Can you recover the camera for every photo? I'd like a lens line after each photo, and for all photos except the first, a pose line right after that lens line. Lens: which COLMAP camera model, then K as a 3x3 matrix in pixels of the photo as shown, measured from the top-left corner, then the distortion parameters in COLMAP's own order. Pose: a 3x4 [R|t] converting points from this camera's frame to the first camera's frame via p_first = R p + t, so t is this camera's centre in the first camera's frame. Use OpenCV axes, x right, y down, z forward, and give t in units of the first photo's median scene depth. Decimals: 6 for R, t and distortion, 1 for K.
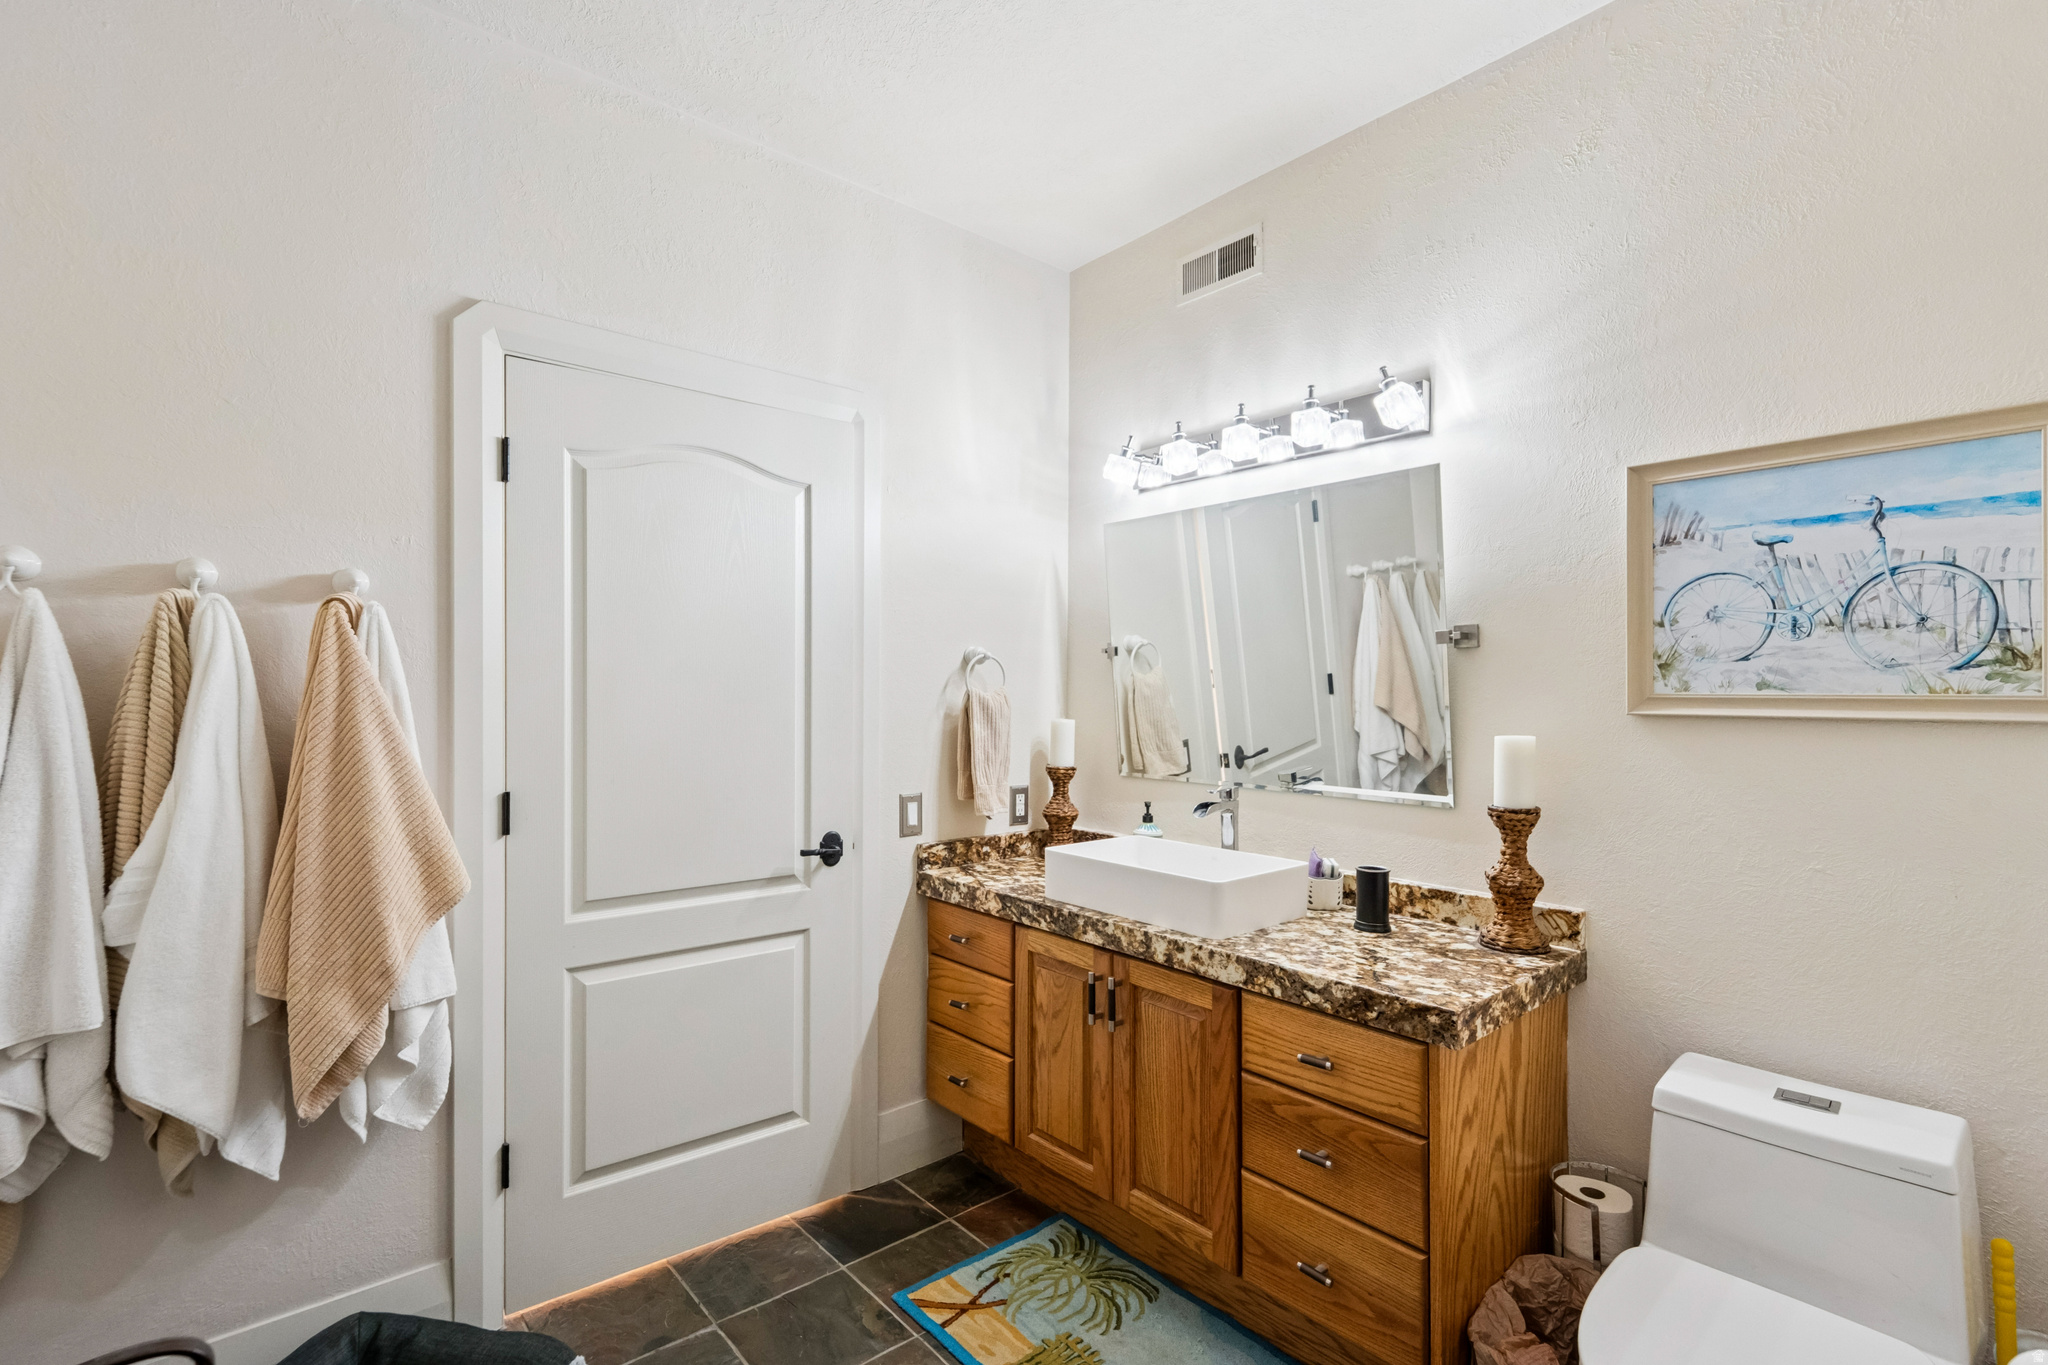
lens RADIAL K [[938.6, 0, 1021.5], [0, 938.6, 683.5], [0, 0, 1]] dist [0.001811, -0.000026]
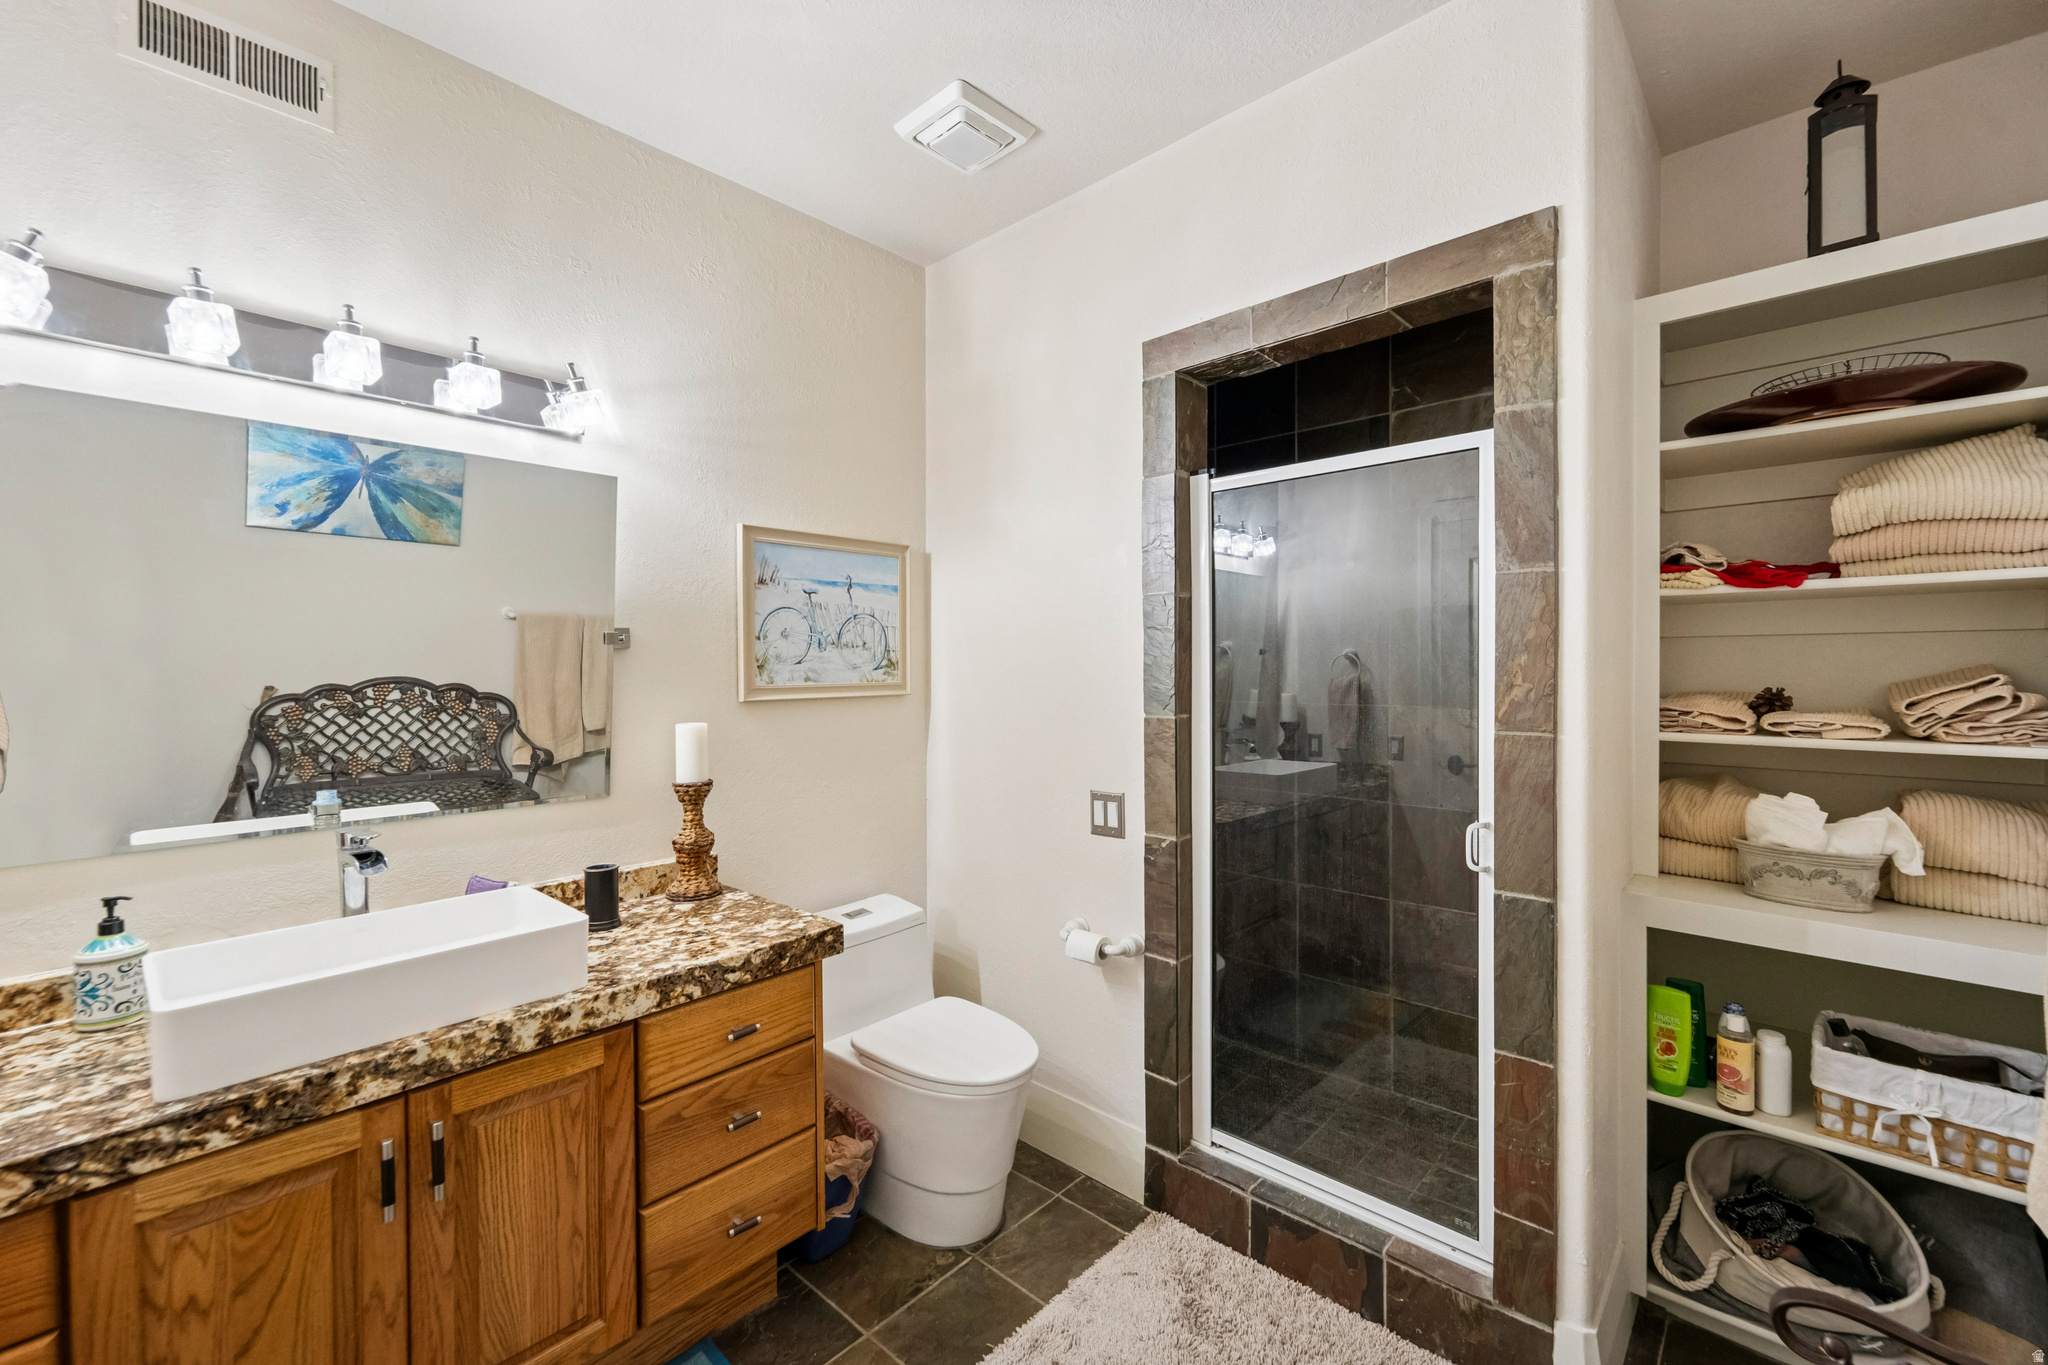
lens RADIAL K [[835.1, 0, 1021.6], [0, 835.1, 669.4], [0, 0, 1]] dist [-0.000087, -0.000101]
pose [[-0.127981, -0.006885, 0.991753, -0.652448], [0.001208, 0.999974, 0.007098, -0.023396], [-0.991776, 0.002107, -0.127969, 0.764119]]
